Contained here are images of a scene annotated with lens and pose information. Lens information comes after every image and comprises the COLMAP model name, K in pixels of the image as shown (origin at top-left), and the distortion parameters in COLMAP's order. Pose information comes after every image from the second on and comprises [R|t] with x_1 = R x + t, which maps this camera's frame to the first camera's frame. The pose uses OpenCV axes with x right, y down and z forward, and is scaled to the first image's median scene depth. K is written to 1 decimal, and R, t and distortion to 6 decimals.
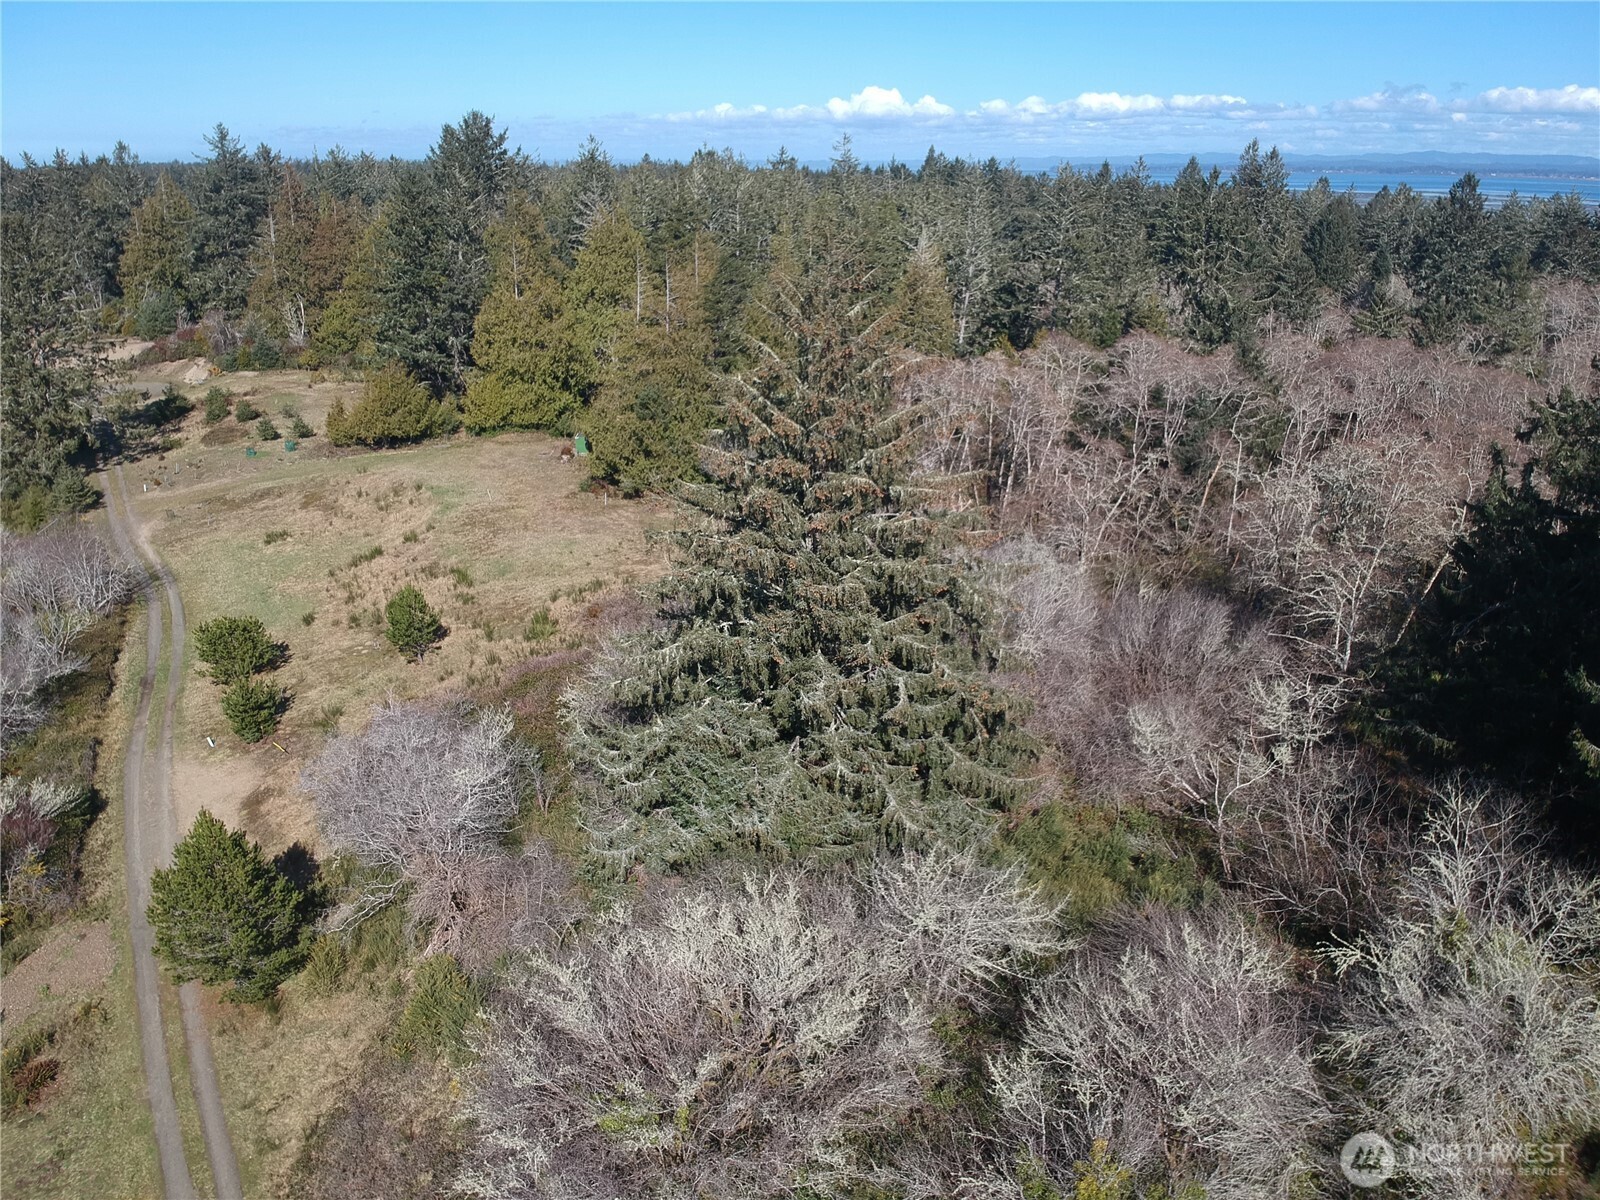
lens RADIAL K [[1178.7, 0, 796.1], [0, 1178.7, 617.4], [0, 0, 1]] dist [0.060655, -0.127800]
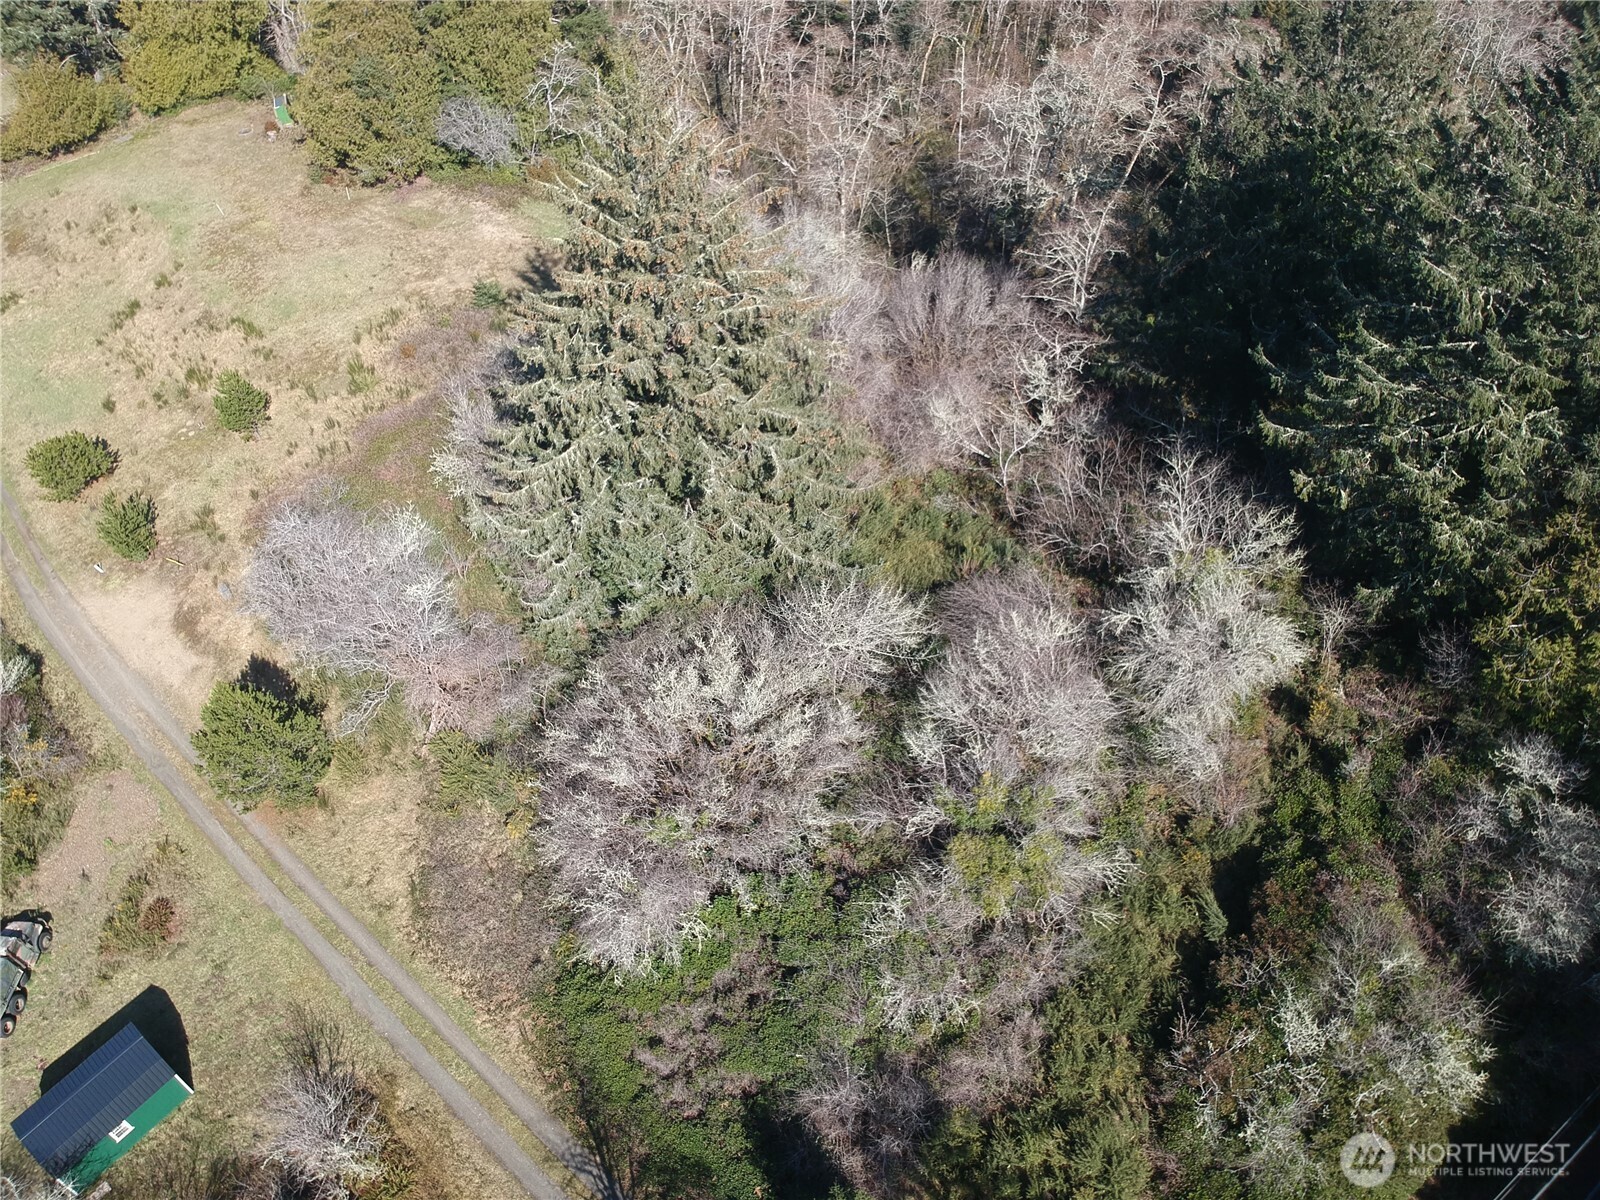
lens RADIAL K [[1178.7, 0, 801.8], [0, 1178.7, 608.9], [0, 0, 1]] dist [0.060655, -0.127800]
pose [[0.953874, -0.237916, 0.183086, -0.113888], [0.145927, 0.900426, 0.409804, -0.233111], [-0.262355, -0.364184, 0.893611, -0.134348]]
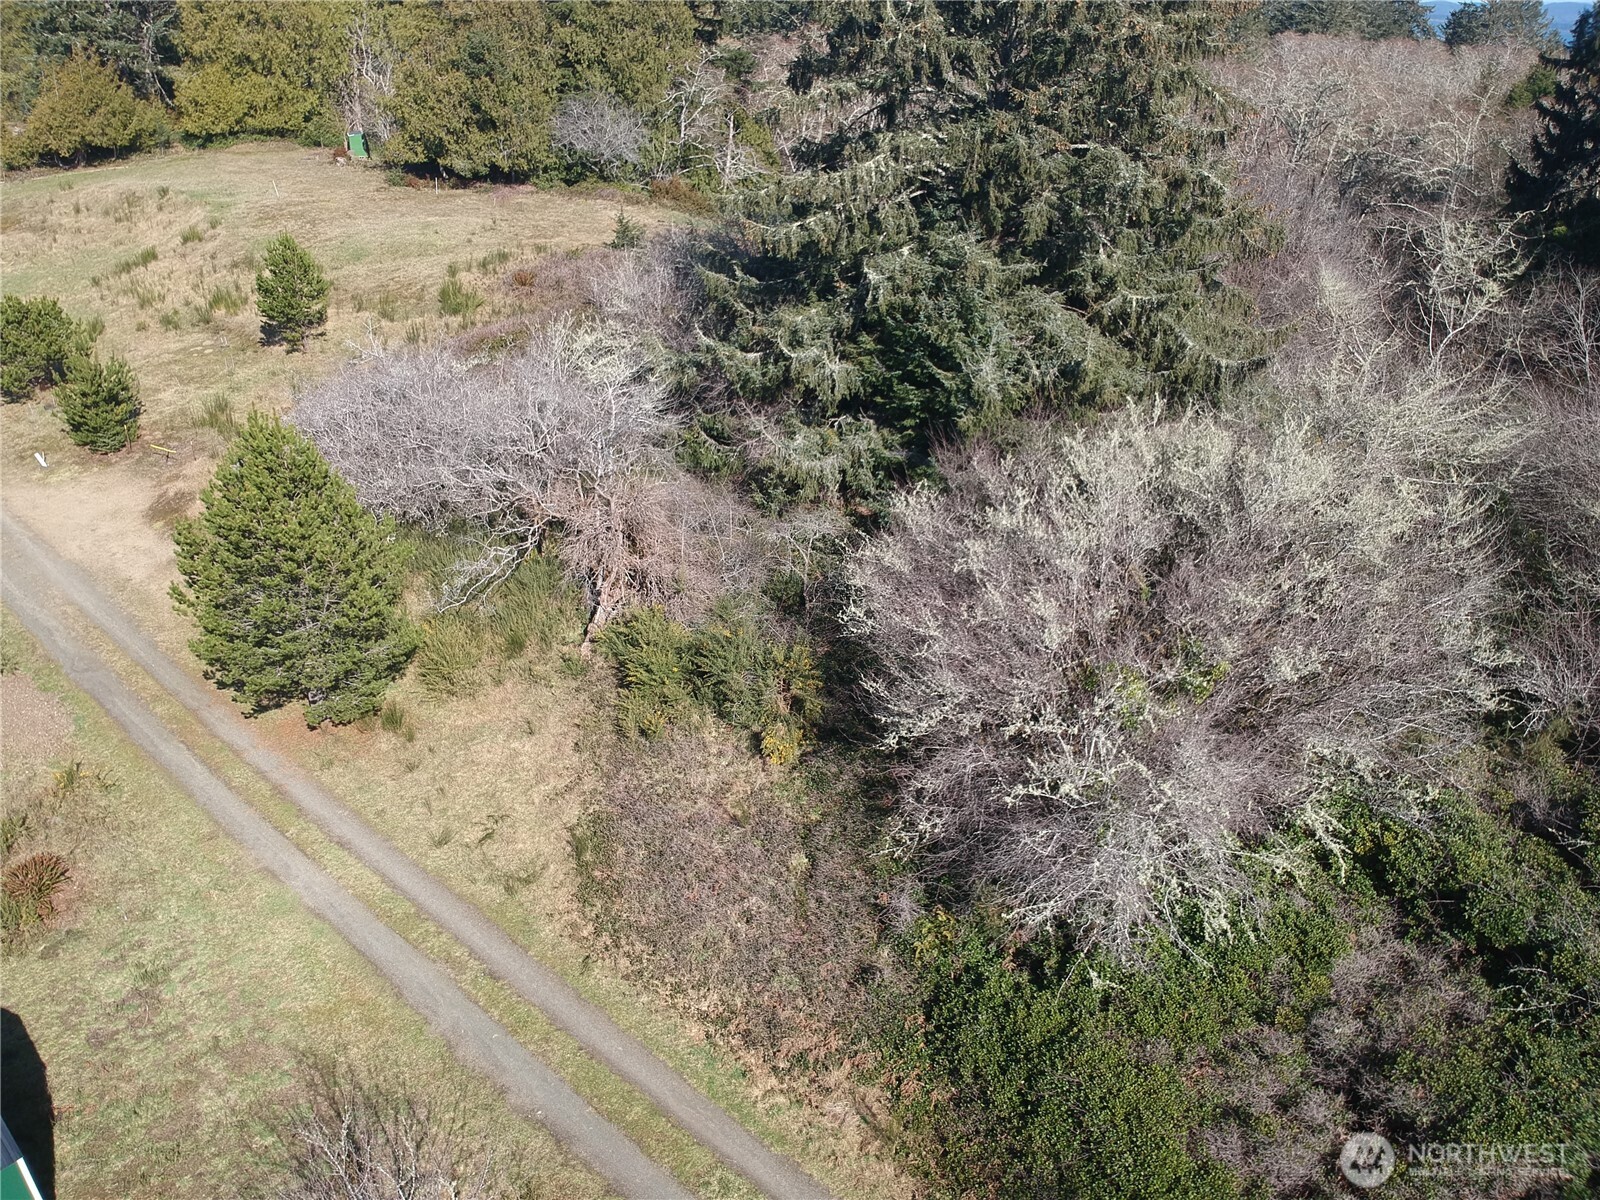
lens RADIAL K [[1178.7, 0, 807.8], [0, 1178.7, 613.7], [0, 0, 1]] dist [0.060655, -0.127800]
pose [[0.949149, -0.131465, 0.286063, -0.323152], [0.095299, 0.985986, 0.136926, 0.162009], [-0.300056, -0.102702, 0.948377, 0.250226]]
